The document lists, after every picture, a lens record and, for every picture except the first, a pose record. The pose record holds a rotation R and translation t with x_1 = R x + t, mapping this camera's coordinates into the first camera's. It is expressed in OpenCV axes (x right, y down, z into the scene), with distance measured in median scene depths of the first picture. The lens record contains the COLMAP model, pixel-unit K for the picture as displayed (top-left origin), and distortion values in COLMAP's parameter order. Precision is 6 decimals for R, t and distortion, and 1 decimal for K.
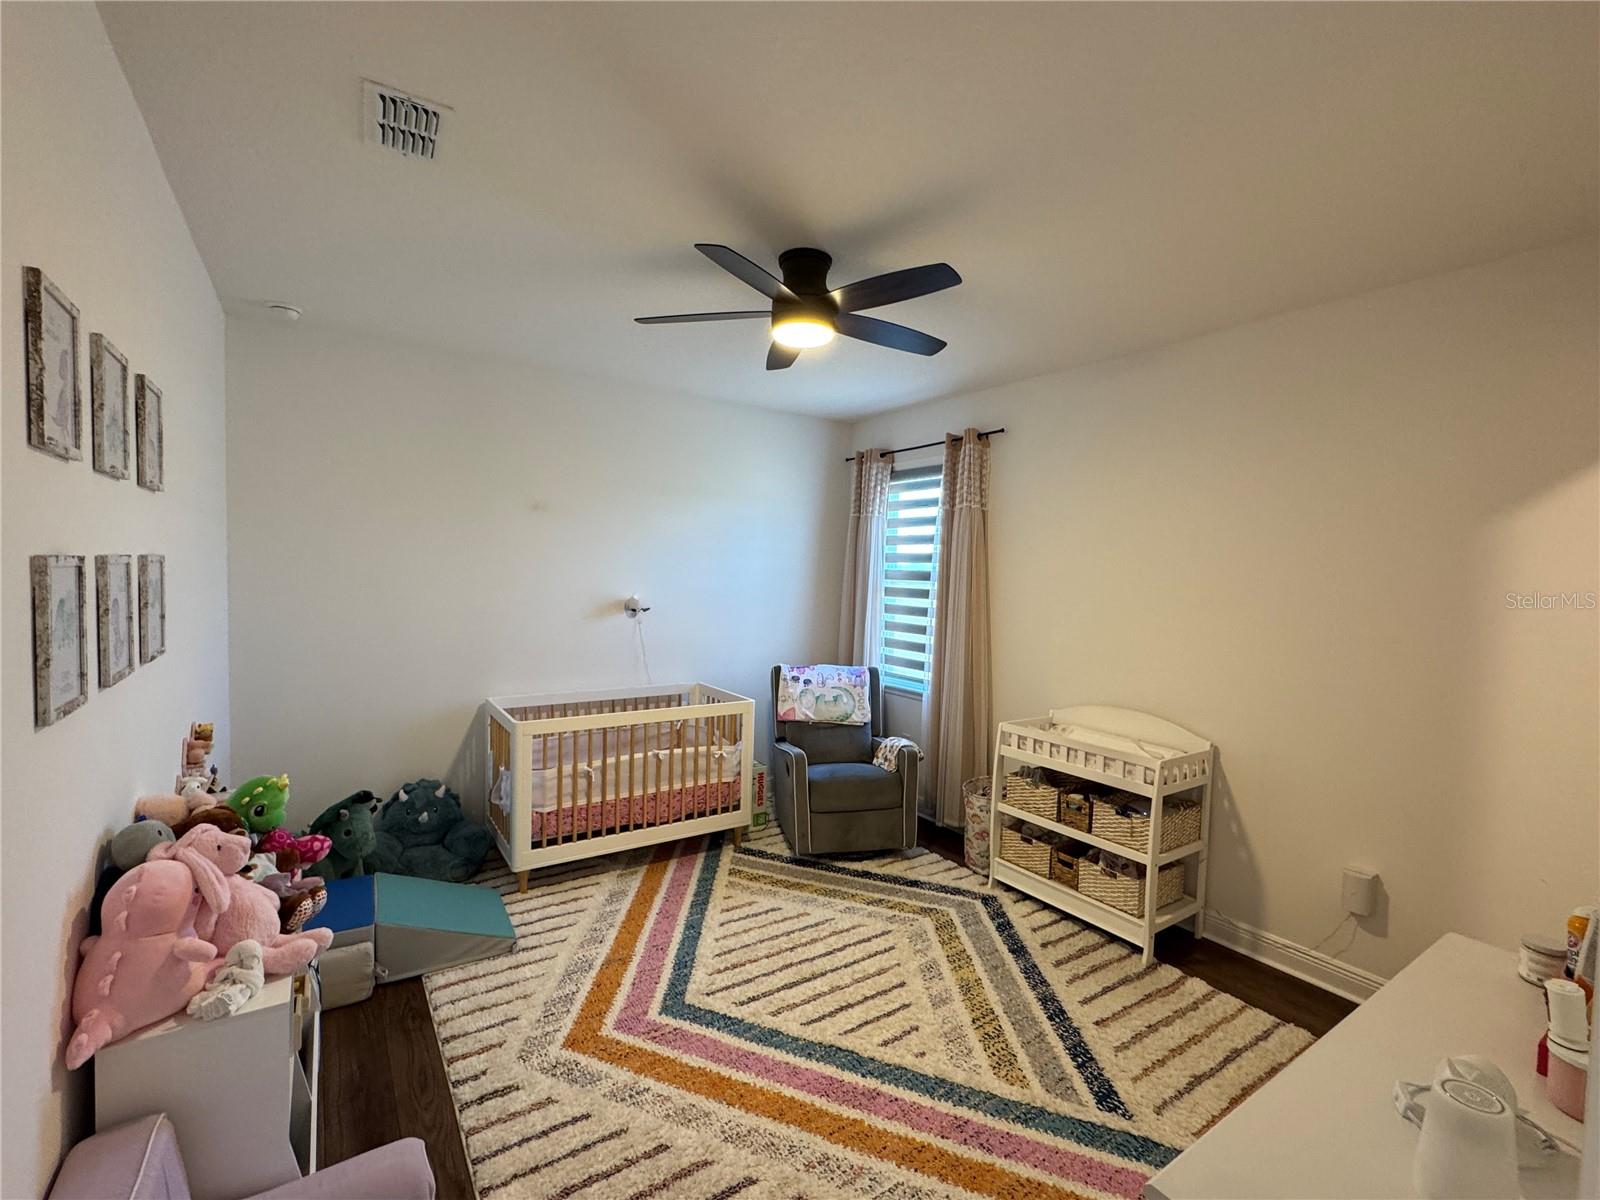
lens RADIAL K [[701.2, 0, 800.0], [0, 701.2, 600.0], [0, 0, 1]] dist [-0.003219, -0.001118]
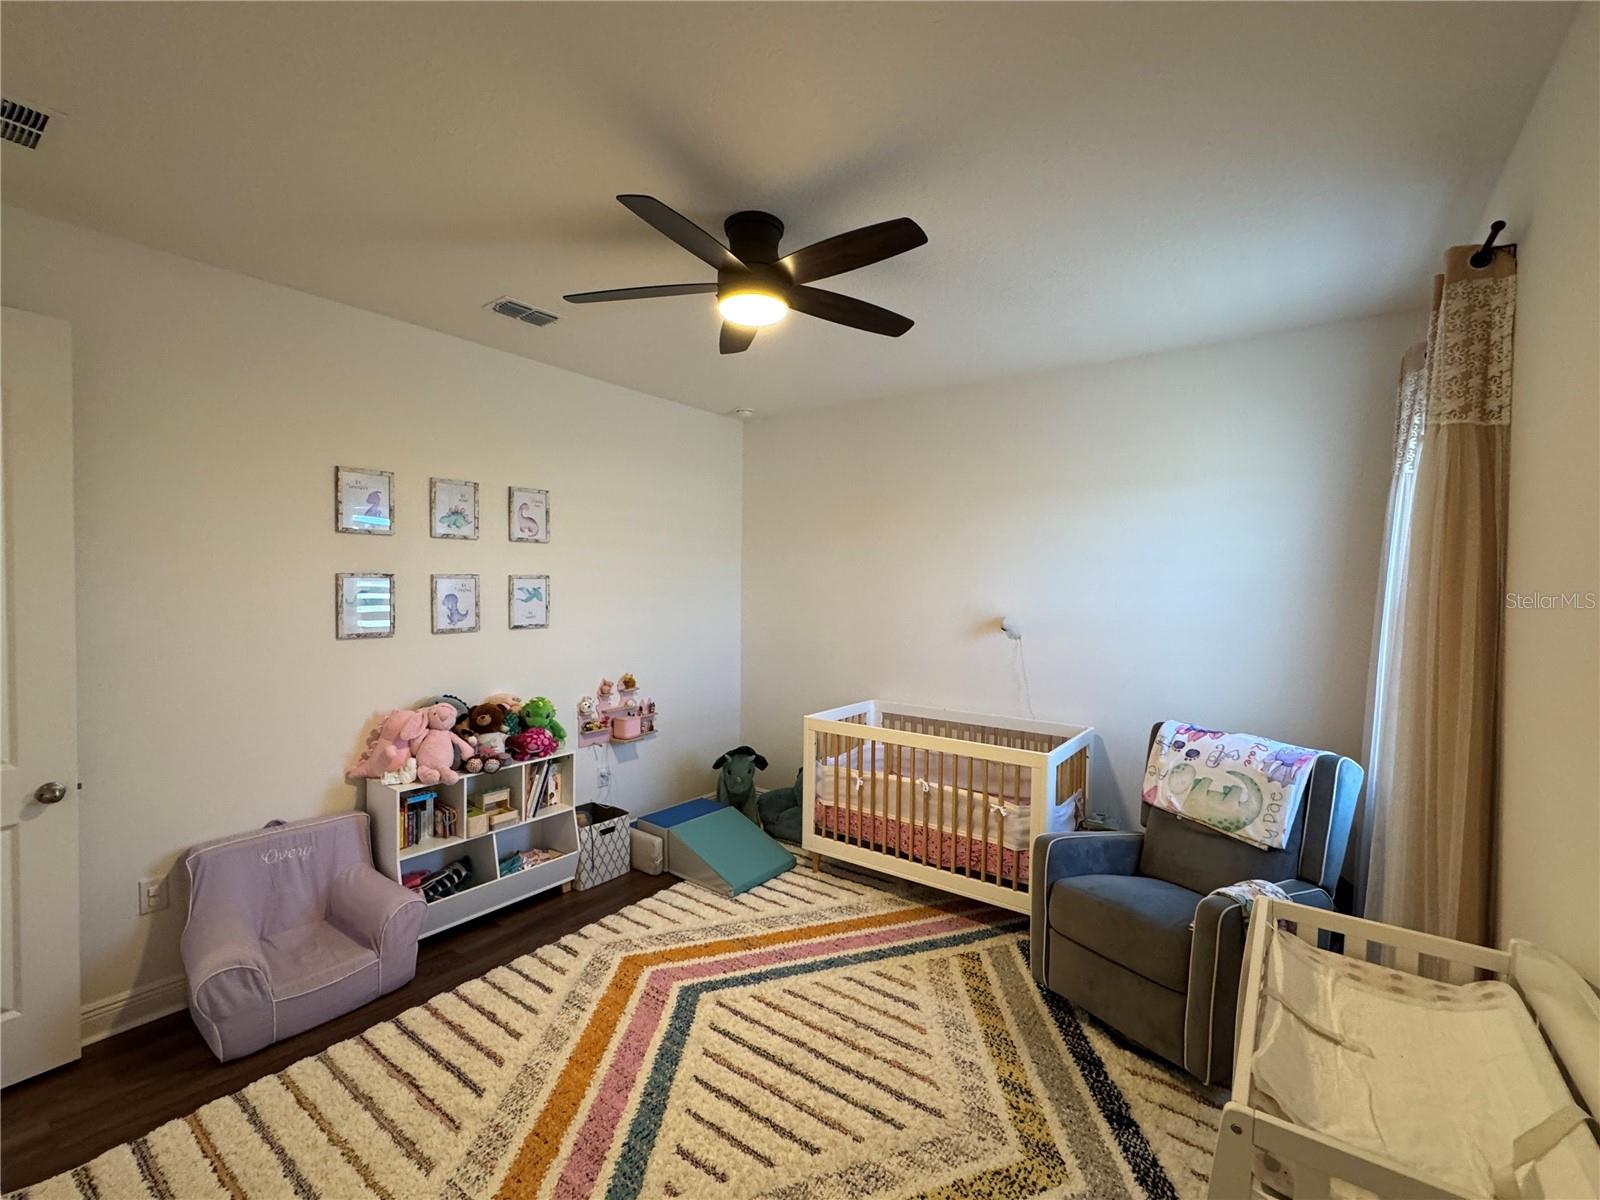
lens RADIAL K [[701.2, 0, 800.0], [0, 701.2, 600.0], [0, 0, 1]] dist [-0.003219, -0.001118]
pose [[0.326789, -0.000837, -0.945097, 0.706934], [-0.040927, 0.999049, -0.015036, 0.001241], [0.944211, 0.043593, 0.326444, 0.634422]]
